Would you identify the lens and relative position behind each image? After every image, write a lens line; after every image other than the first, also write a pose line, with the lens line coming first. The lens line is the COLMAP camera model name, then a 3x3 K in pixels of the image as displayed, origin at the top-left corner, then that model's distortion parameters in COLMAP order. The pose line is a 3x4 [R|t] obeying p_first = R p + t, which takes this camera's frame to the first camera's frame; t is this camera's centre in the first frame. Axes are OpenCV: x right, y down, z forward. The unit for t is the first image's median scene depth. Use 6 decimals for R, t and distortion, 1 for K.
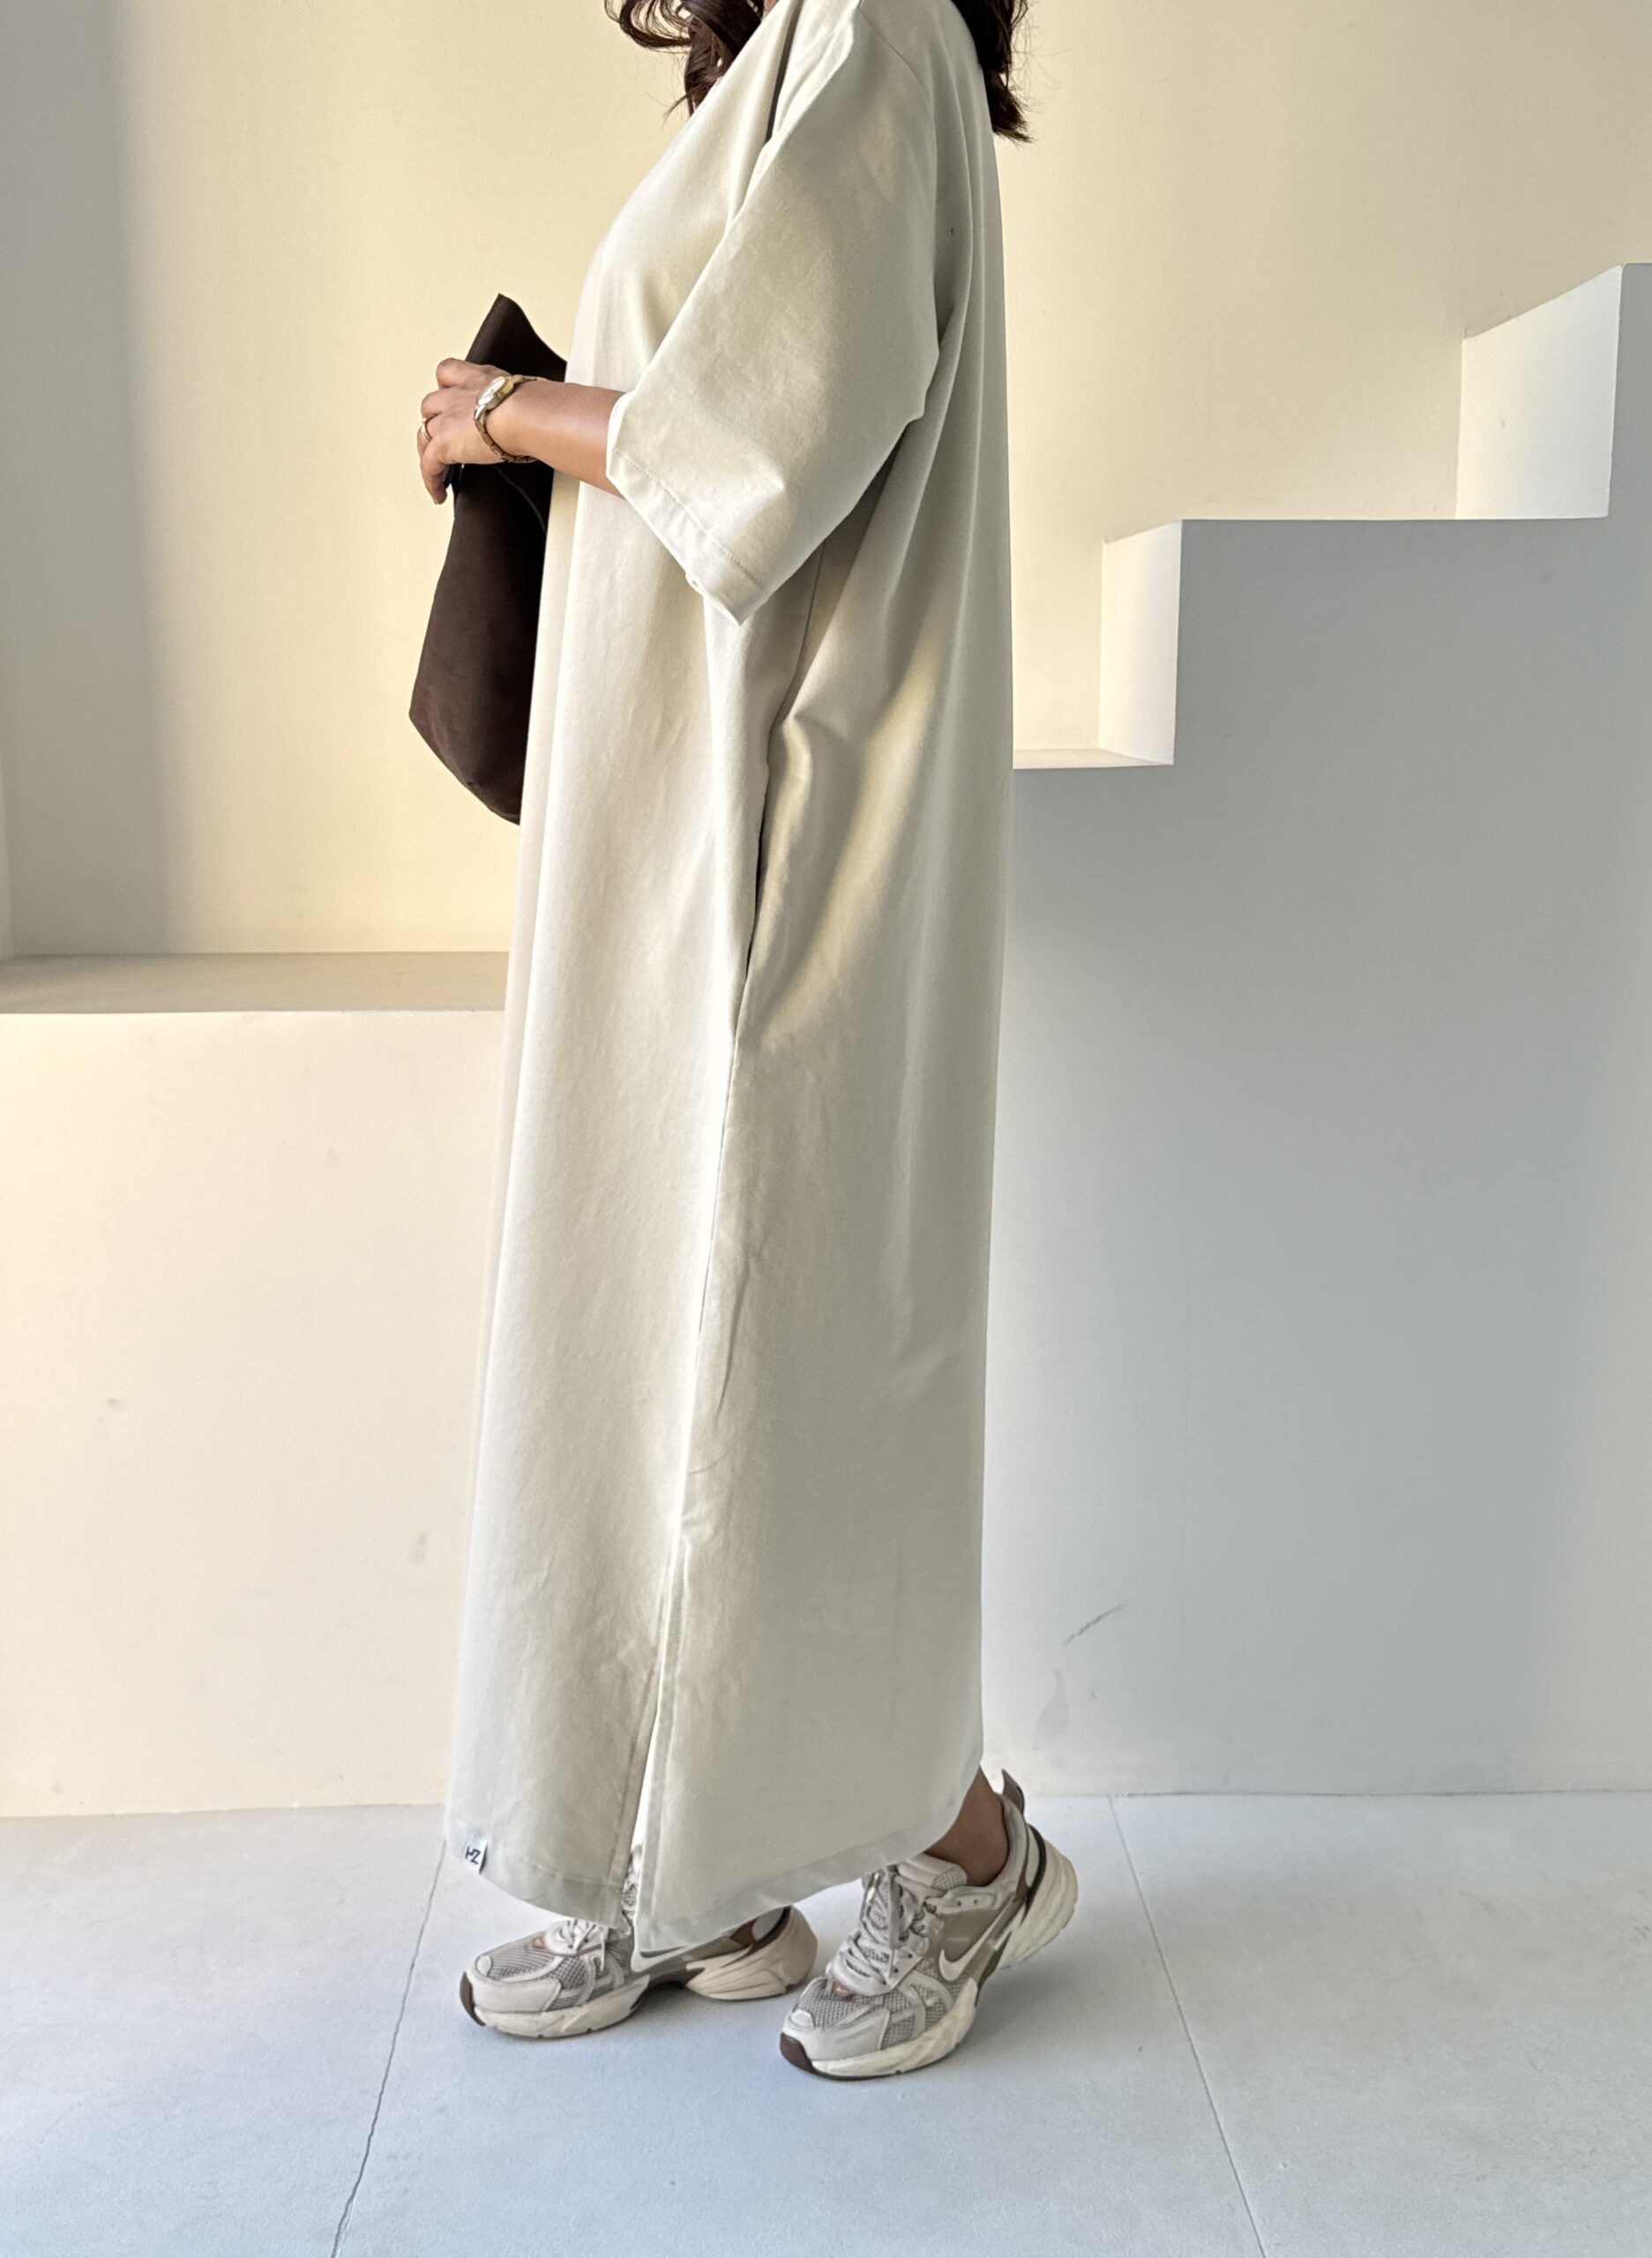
lens RADIAL K [[2322.1, 0, 803.3], [0, 2322.1, 1127.1], [0, 0, 1]] dist [-0.017059, 0.000000]
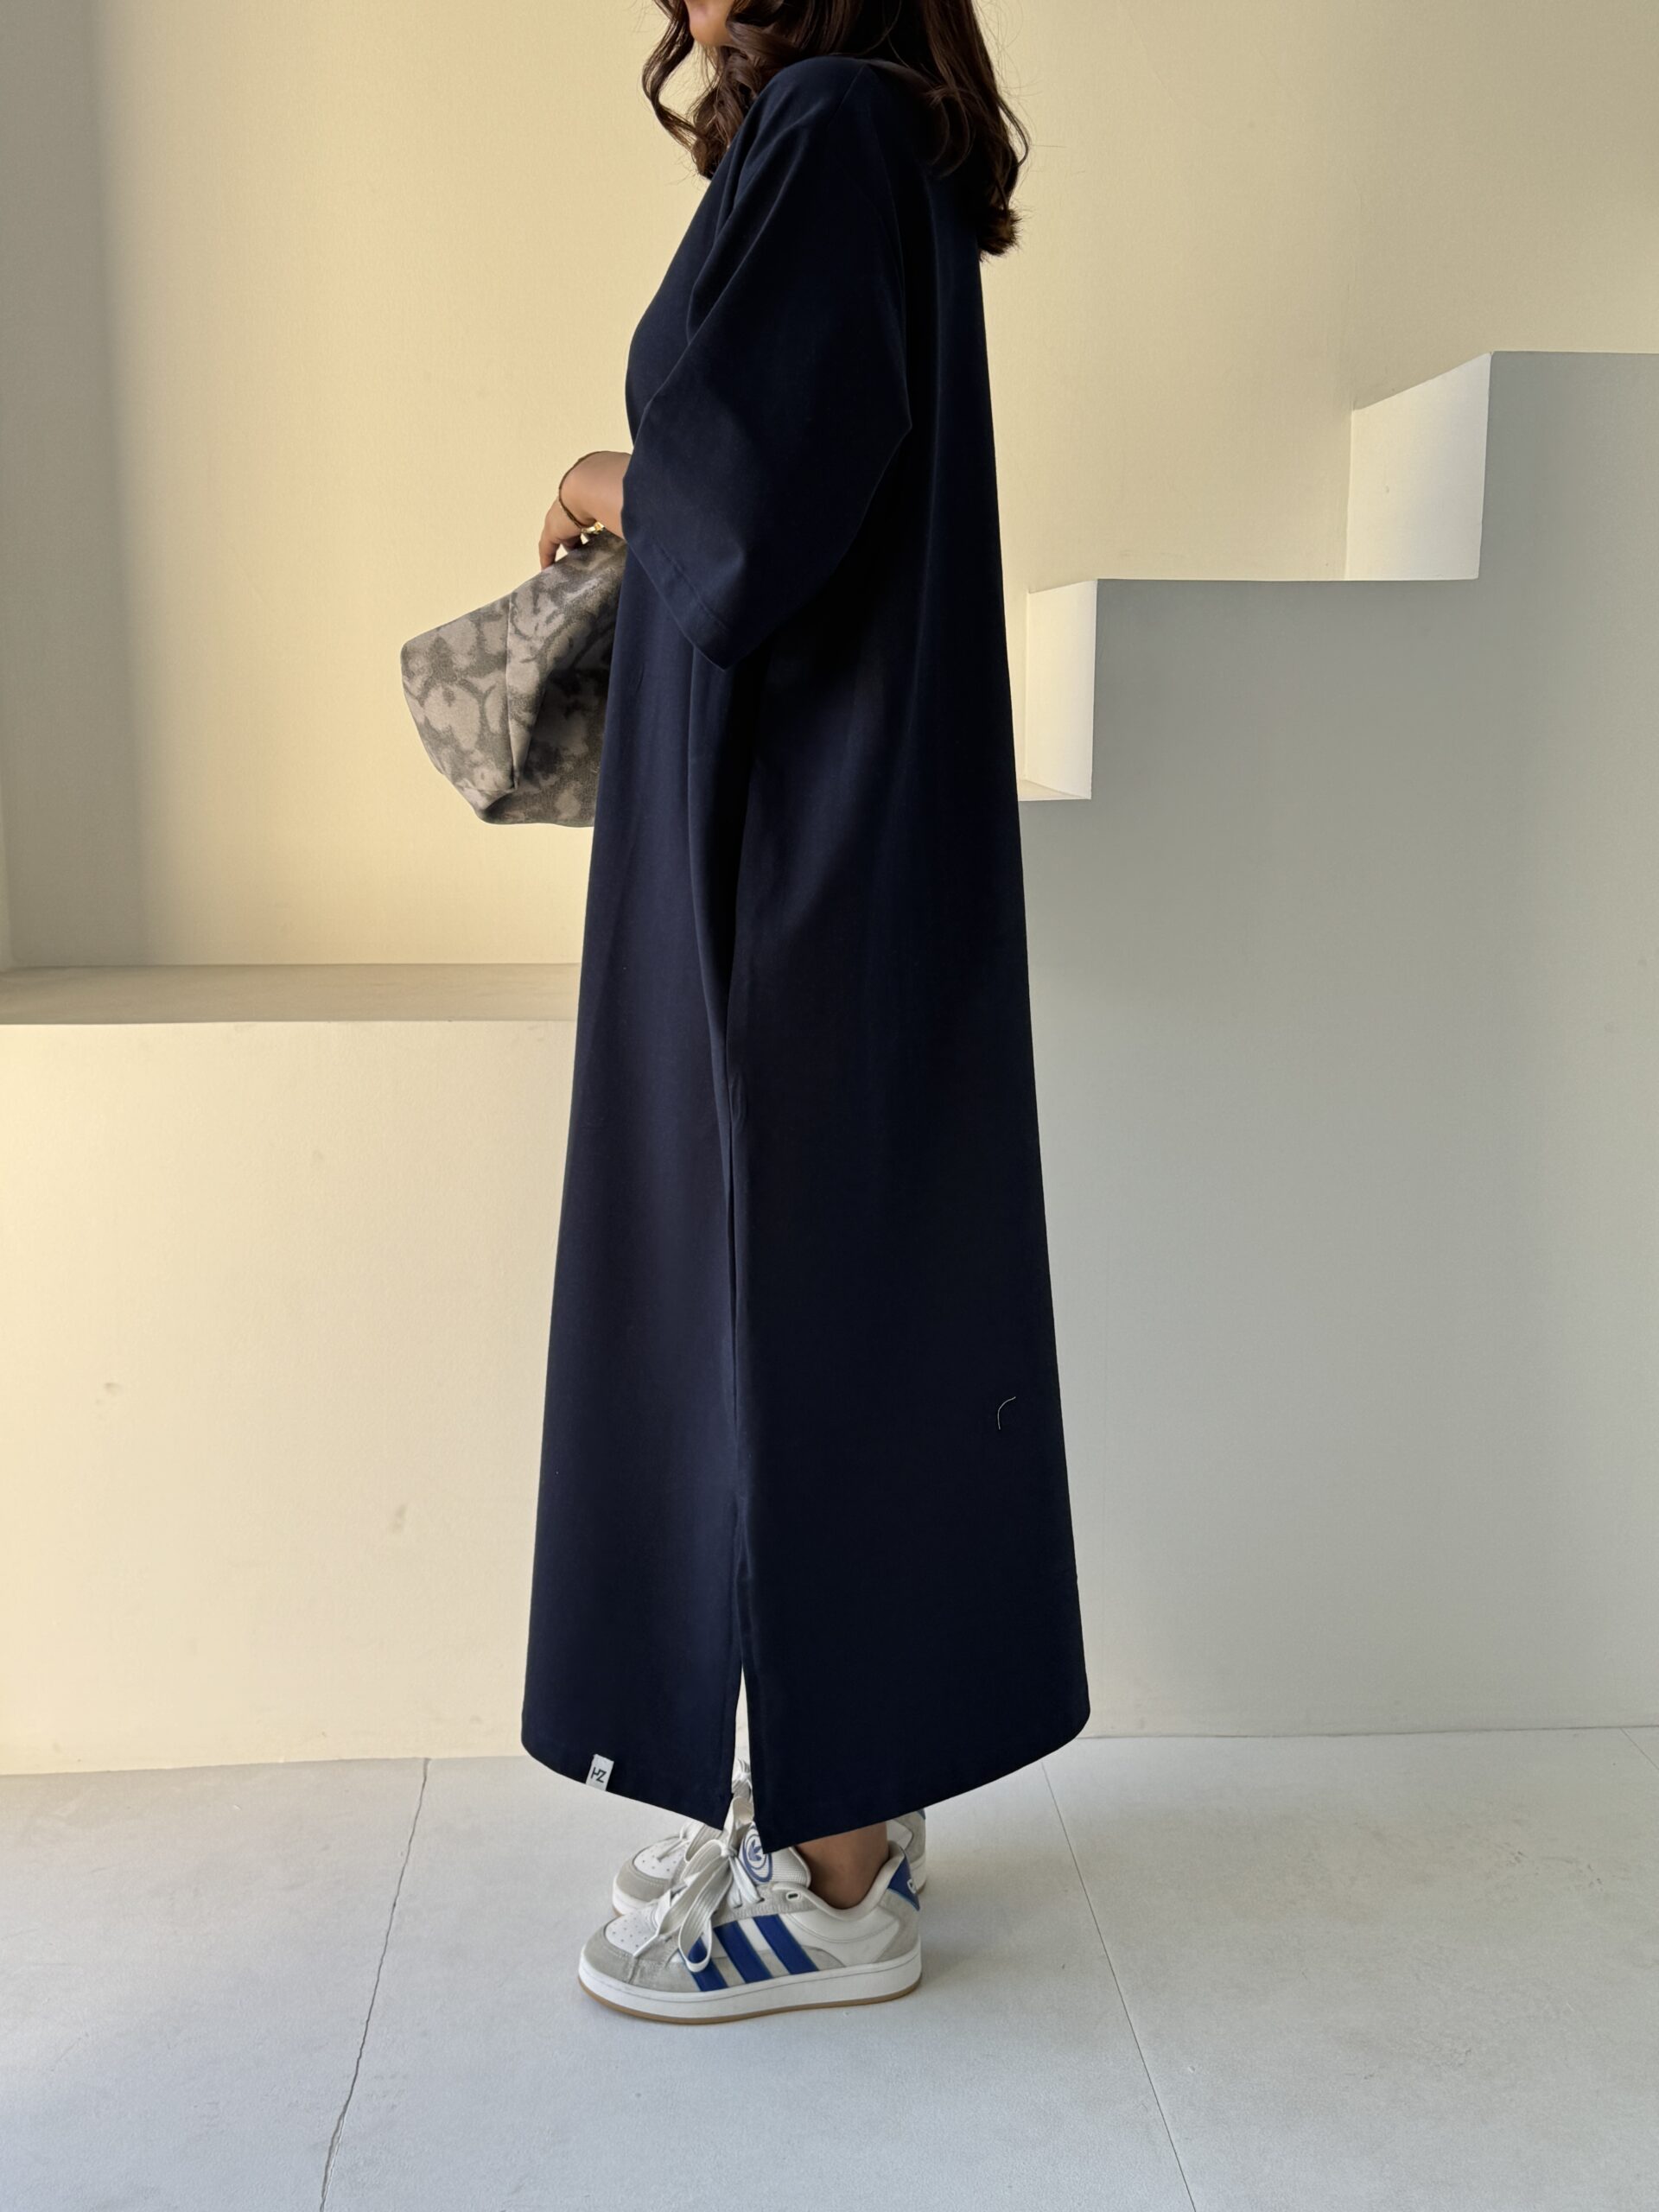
lens RADIAL K [[2235.6, 0, 840.1], [0, 2235.6, 1092.6], [0, 0, 1]] dist [-0.016223, 0.000000]
pose [[0.999043, -0.000739, 0.043741, -0.005810], [0.001262, 0.999928, -0.011913, -0.004493], [-0.043729, 0.011957, 0.998972, -0.053255]]
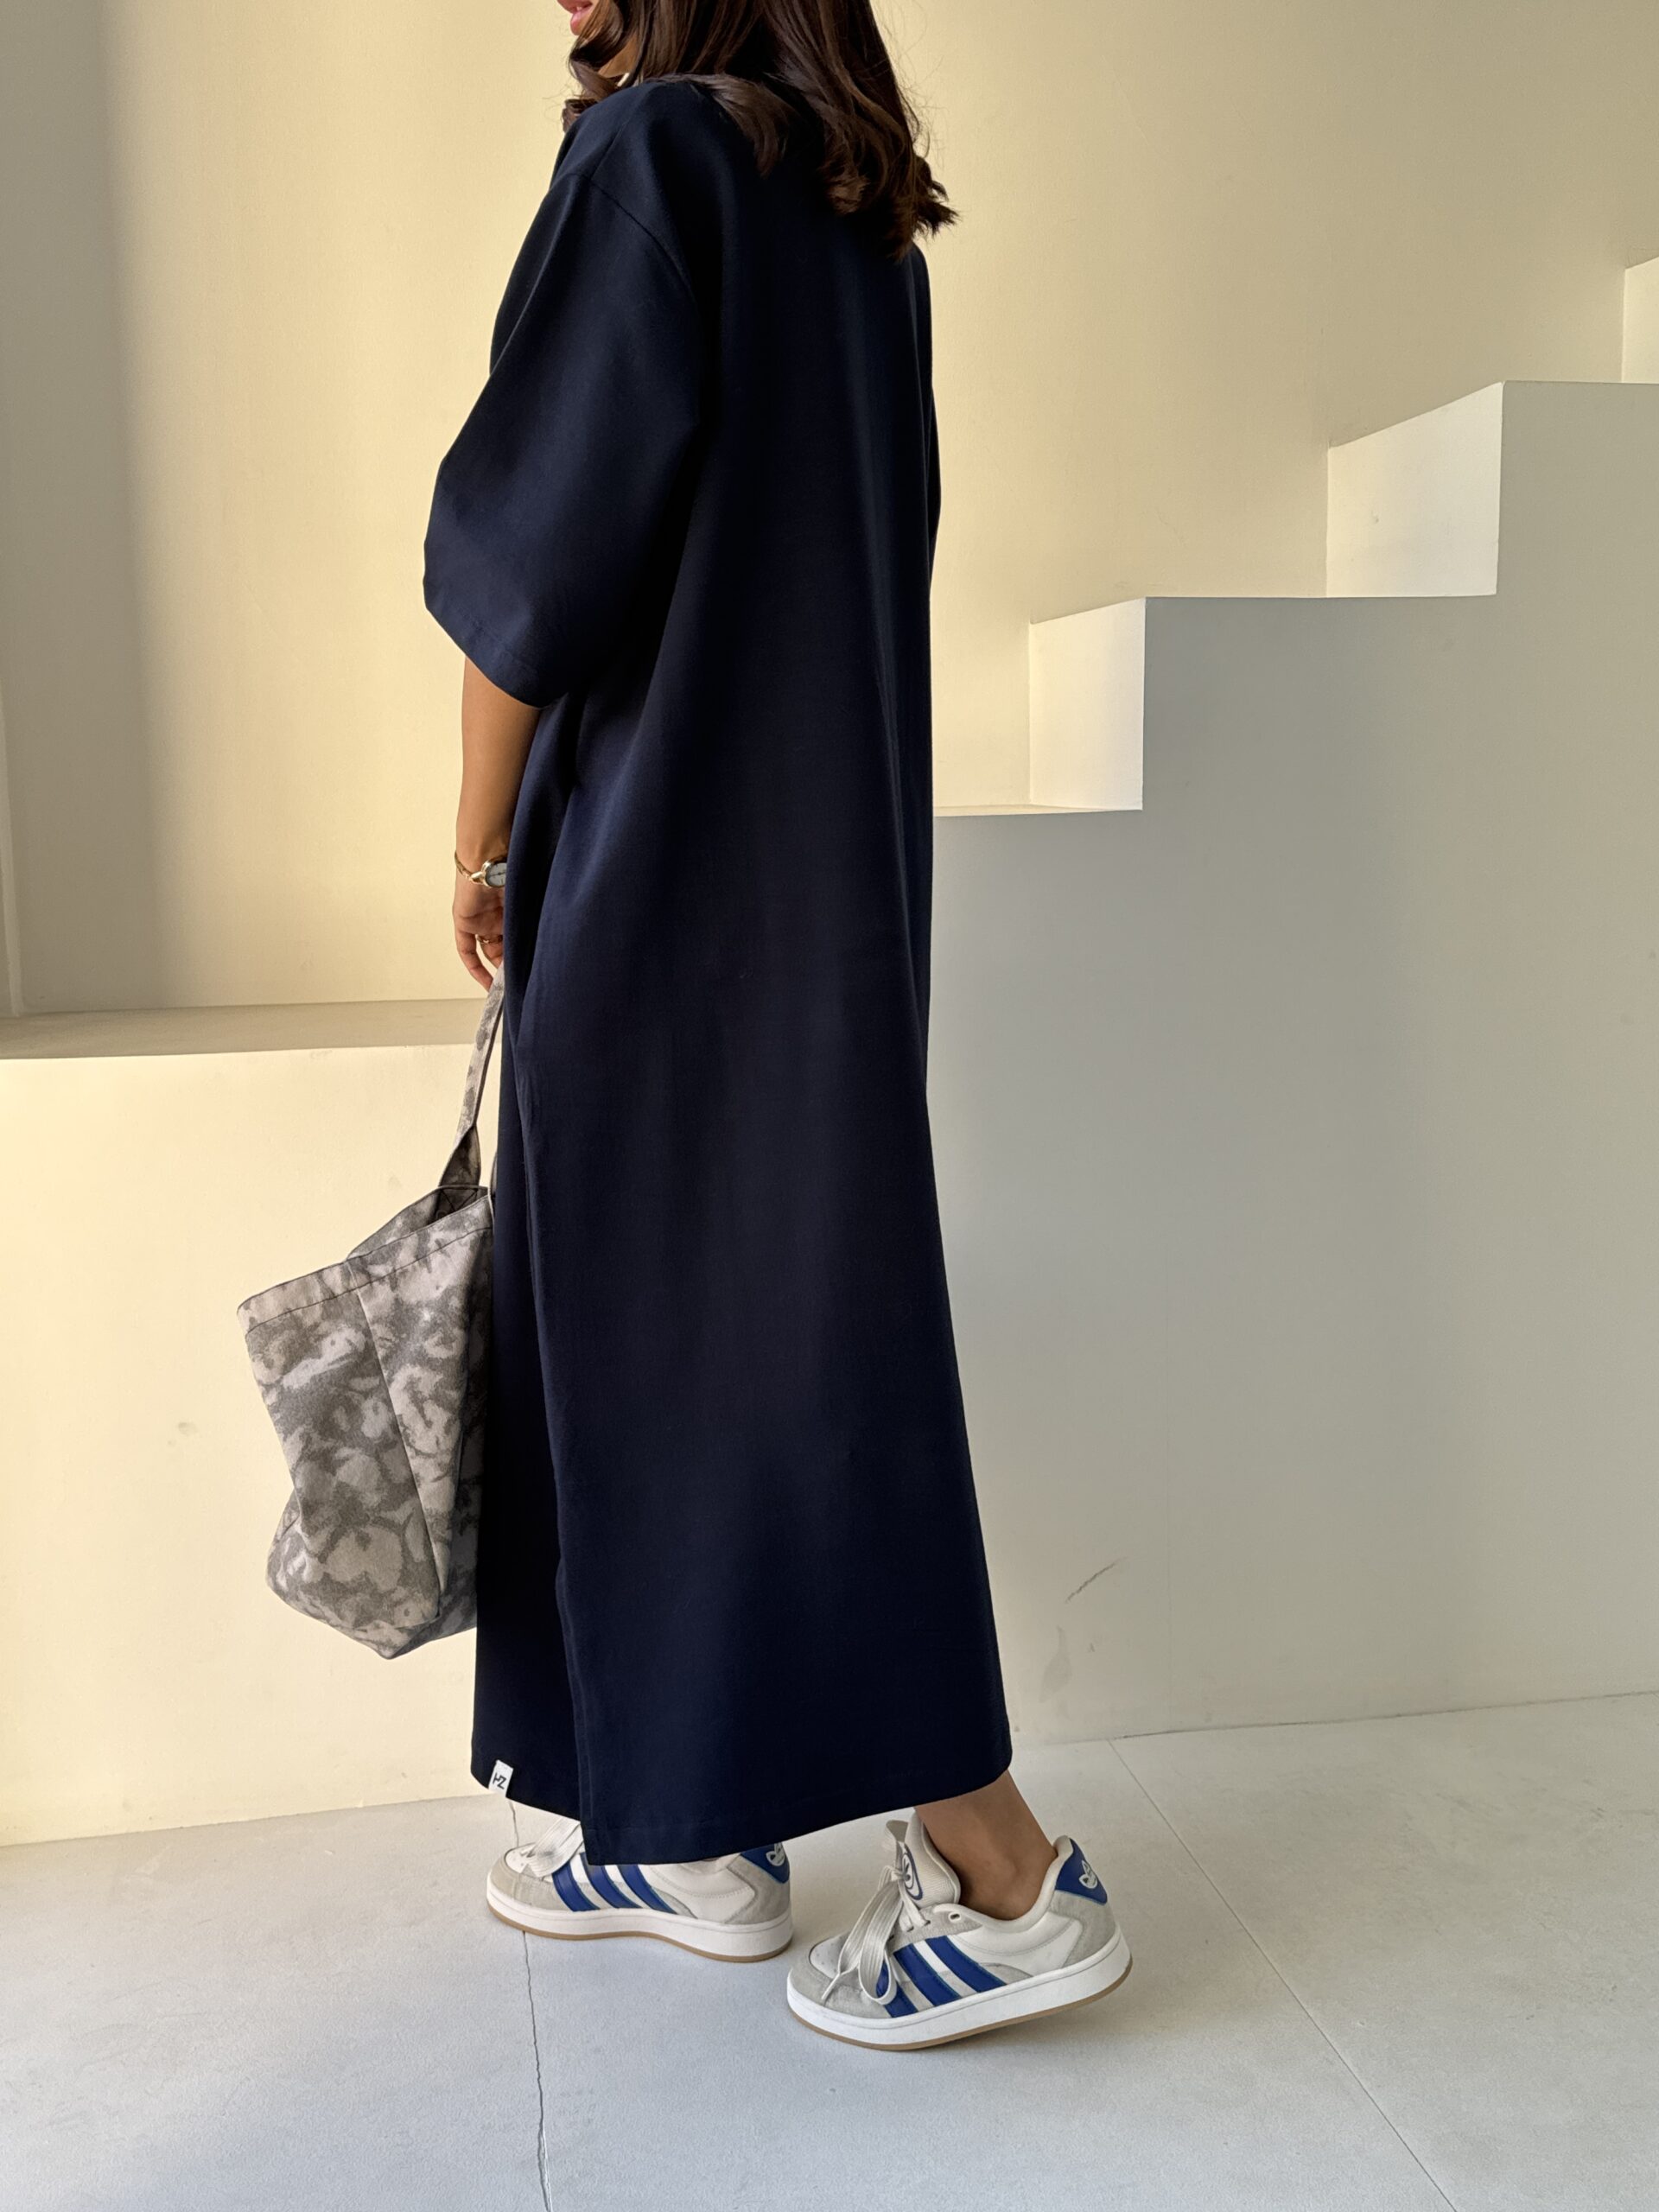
lens RADIAL K [[2235.6, 0, 808.7], [0, 2235.6, 1105.4], [0, 0, 1]] dist [-0.016223, 0.000000]
pose [[0.988428, -0.031206, 0.148448, -0.176385], [0.038763, 0.998081, -0.048288, 0.036624], [-0.146657, 0.053484, 0.987741, -0.051301]]
